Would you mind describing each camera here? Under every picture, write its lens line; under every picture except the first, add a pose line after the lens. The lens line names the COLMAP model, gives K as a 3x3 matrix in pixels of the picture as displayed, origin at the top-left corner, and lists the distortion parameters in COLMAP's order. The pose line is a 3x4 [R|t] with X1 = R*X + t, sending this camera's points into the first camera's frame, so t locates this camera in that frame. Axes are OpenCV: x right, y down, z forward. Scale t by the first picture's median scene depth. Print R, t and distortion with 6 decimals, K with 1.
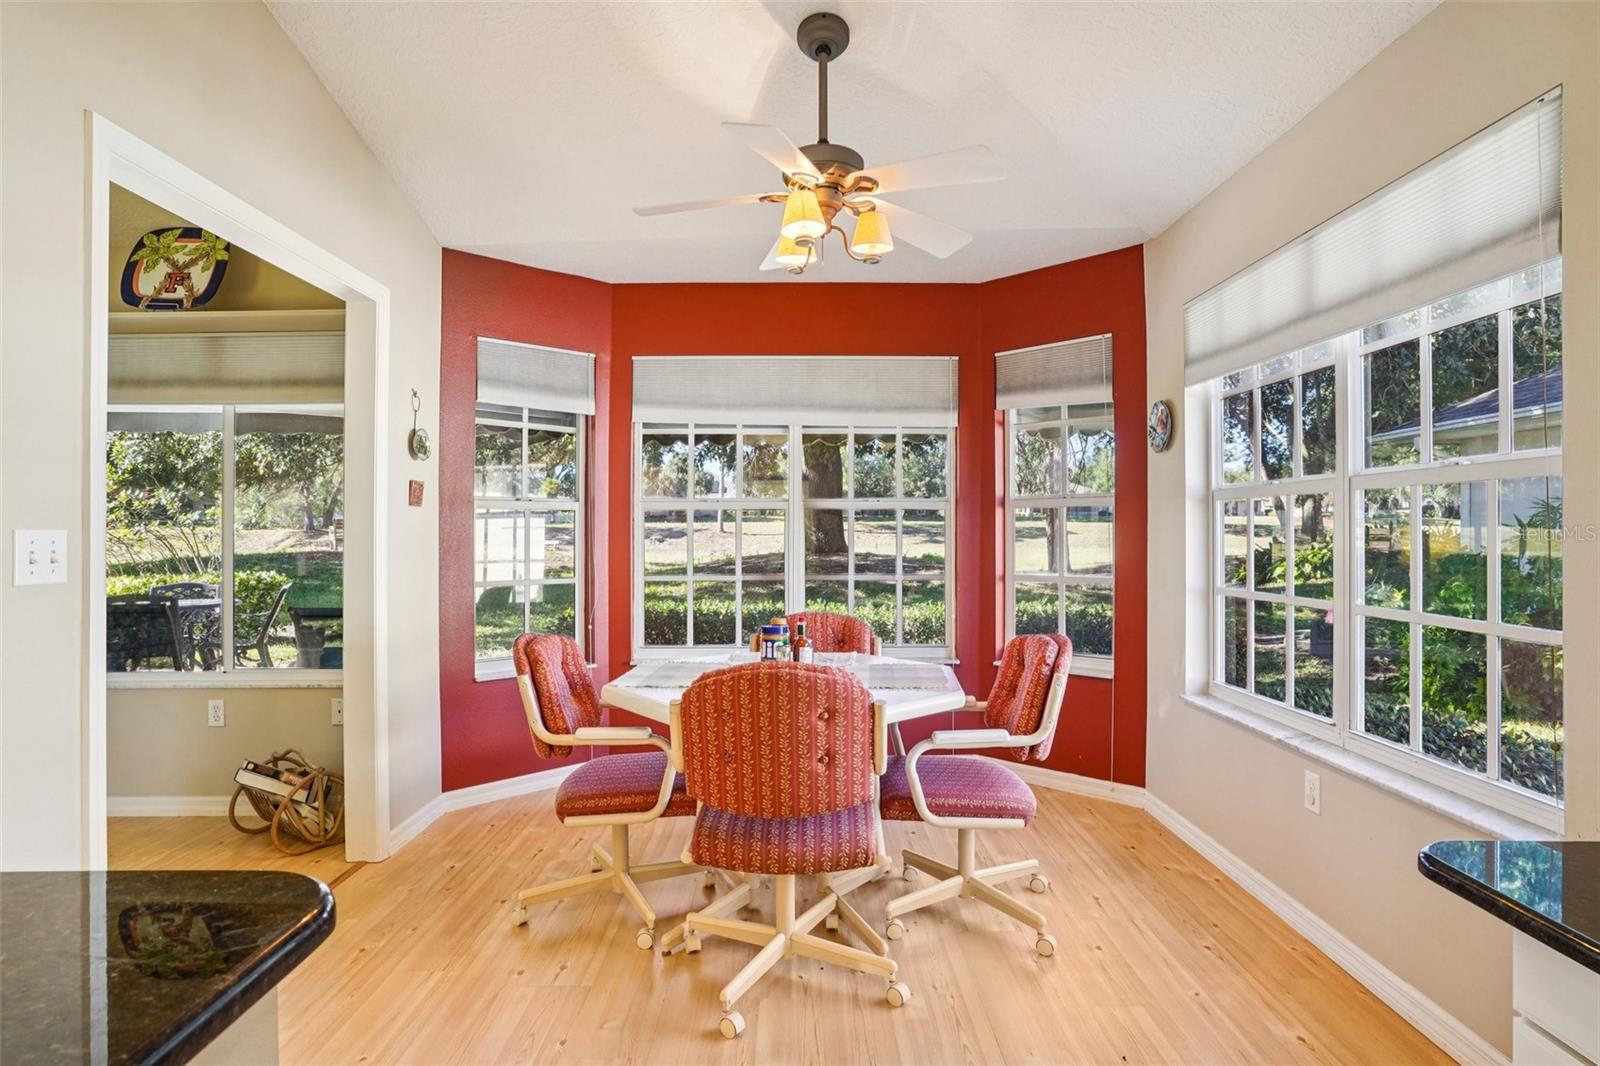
lens RADIAL K [[864.4, 0, 798.6], [0, 864.4, 534.1], [0, 0, 1]] dist [0.014923, 0.002450]
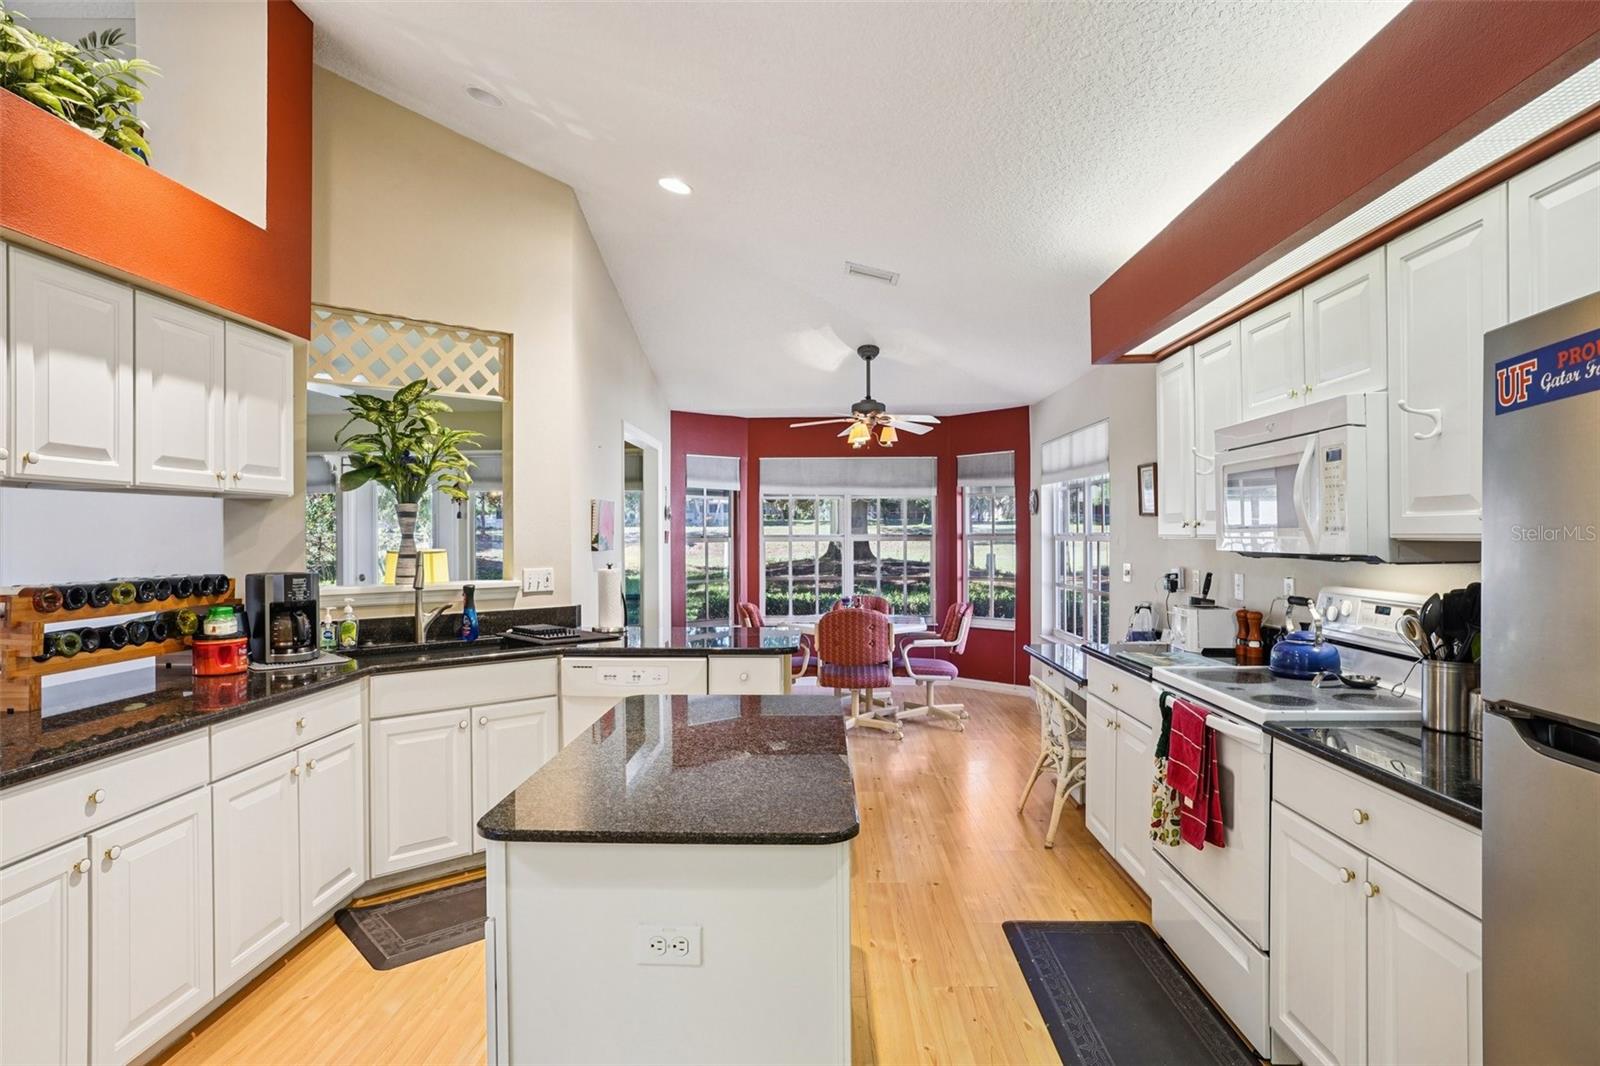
lens RADIAL K [[864.4, 0, 797.2], [0, 864.4, 533.3], [0, 0, 1]] dist [0.014923, 0.002450]
pose [[0.999679, -0.001654, -0.025276, -0.073779], [0.001618, 0.999998, -0.001432, -0.047881], [0.025279, 0.001390, 0.999679, -0.949661]]
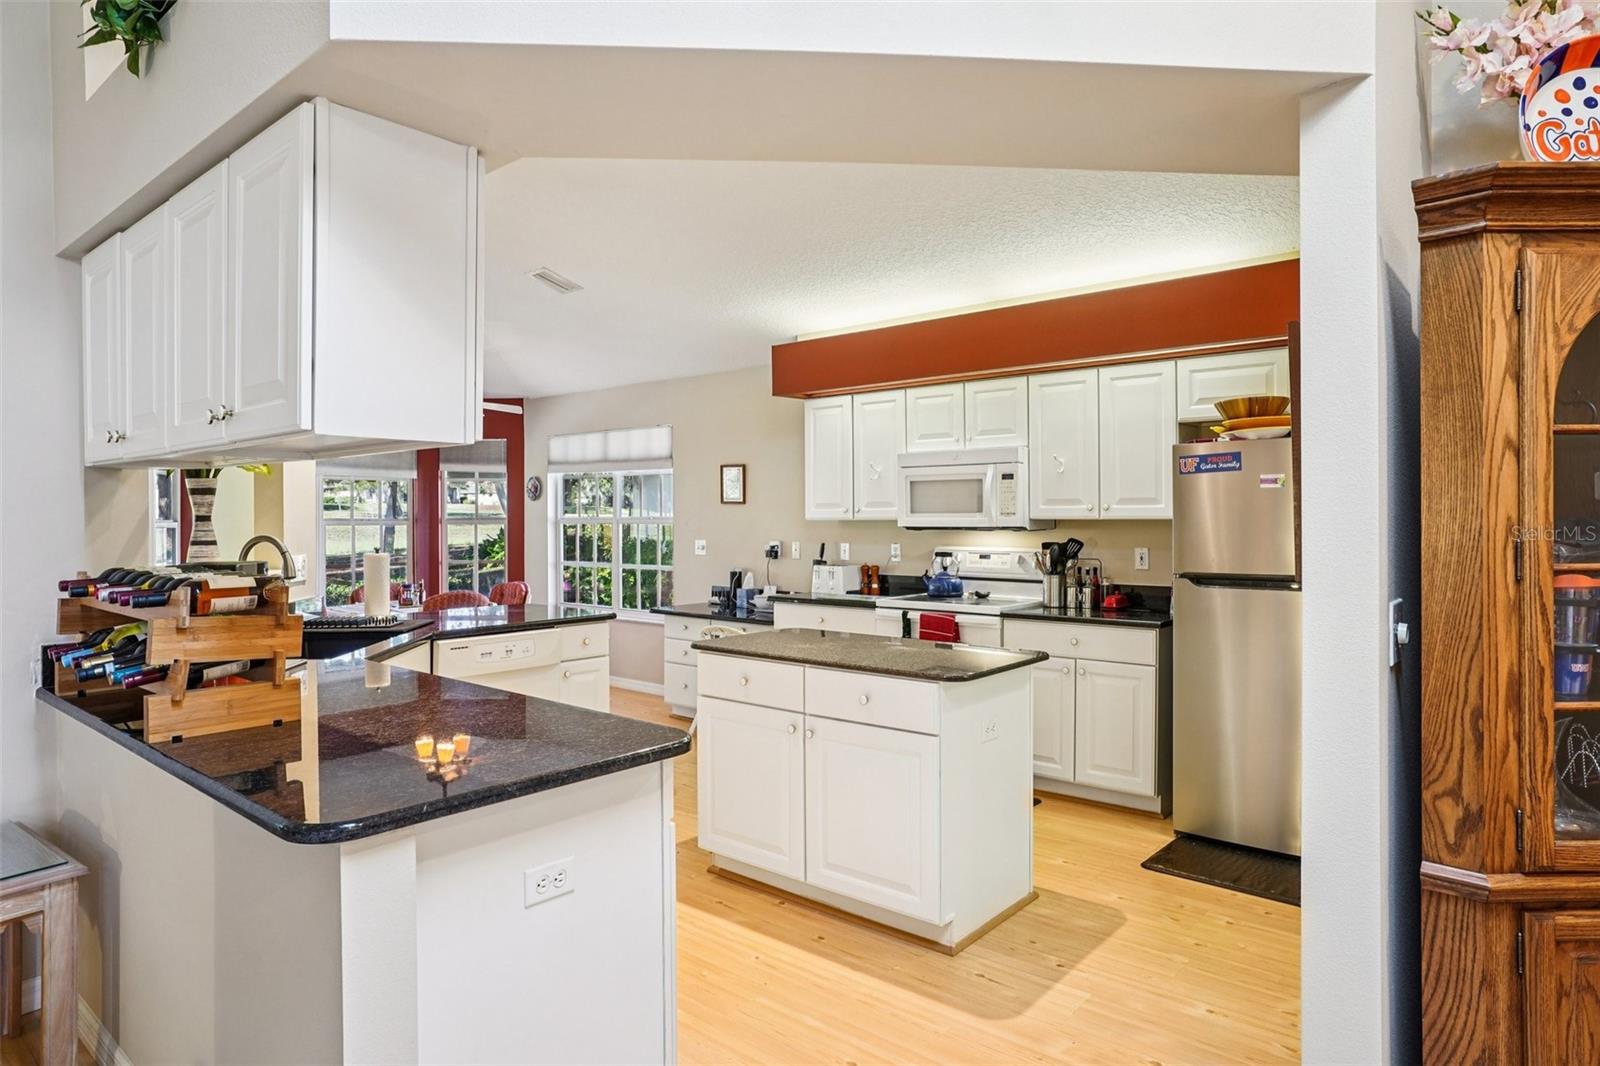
lens RADIAL K [[943.9, 0, 804.8], [0, 943.9, 521.7], [0, 0, 1]] dist [-0.005968, 0.000434]
pose [[0.658198, -0.003004, 0.752839, -0.847092], [0.001638, 0.999995, 0.002558, -0.044459], [-0.752843, -0.000451, 0.658199, -0.981532]]
